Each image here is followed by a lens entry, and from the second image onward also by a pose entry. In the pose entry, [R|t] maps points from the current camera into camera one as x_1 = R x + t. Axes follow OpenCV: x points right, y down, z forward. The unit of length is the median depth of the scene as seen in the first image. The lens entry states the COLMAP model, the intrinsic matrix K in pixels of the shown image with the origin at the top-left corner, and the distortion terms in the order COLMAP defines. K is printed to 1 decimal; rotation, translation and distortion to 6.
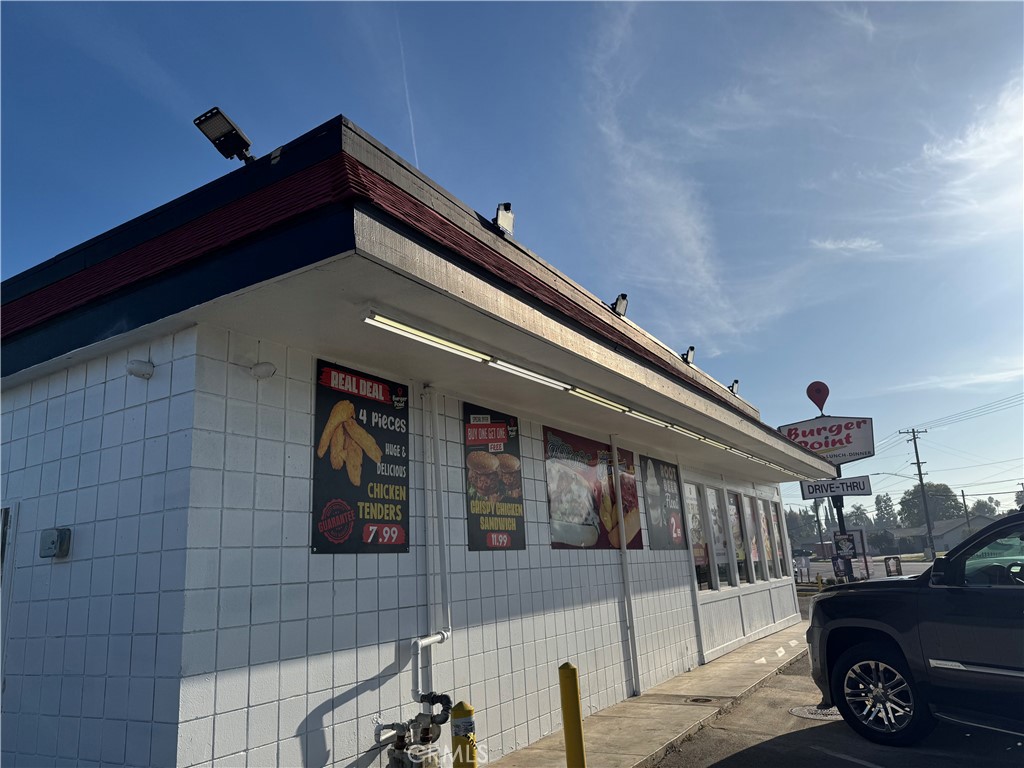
lens RADIAL K [[738.1, 0, 512.0], [0, 738.1, 384.0], [0, 0, 1]] dist [0.029881, -0.032039]
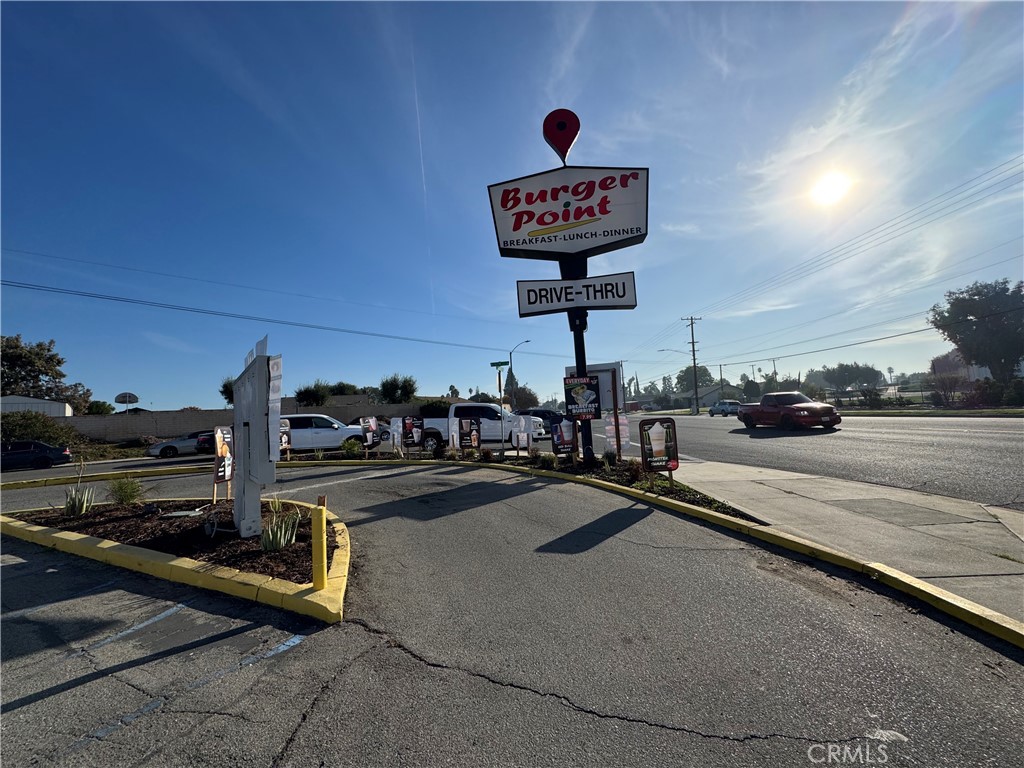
lens RADIAL K [[408.1, 0, 512.0], [0, 408.1, 384.0], [0, 0, 1]] dist [-0.002803, 0.000016]
pose [[0.995525, 0.007076, 0.094231, 0.356789], [-0.022338, 0.986552, 0.161916, 0.155988], [-0.091818, -0.163297, 0.982295, 0.686266]]
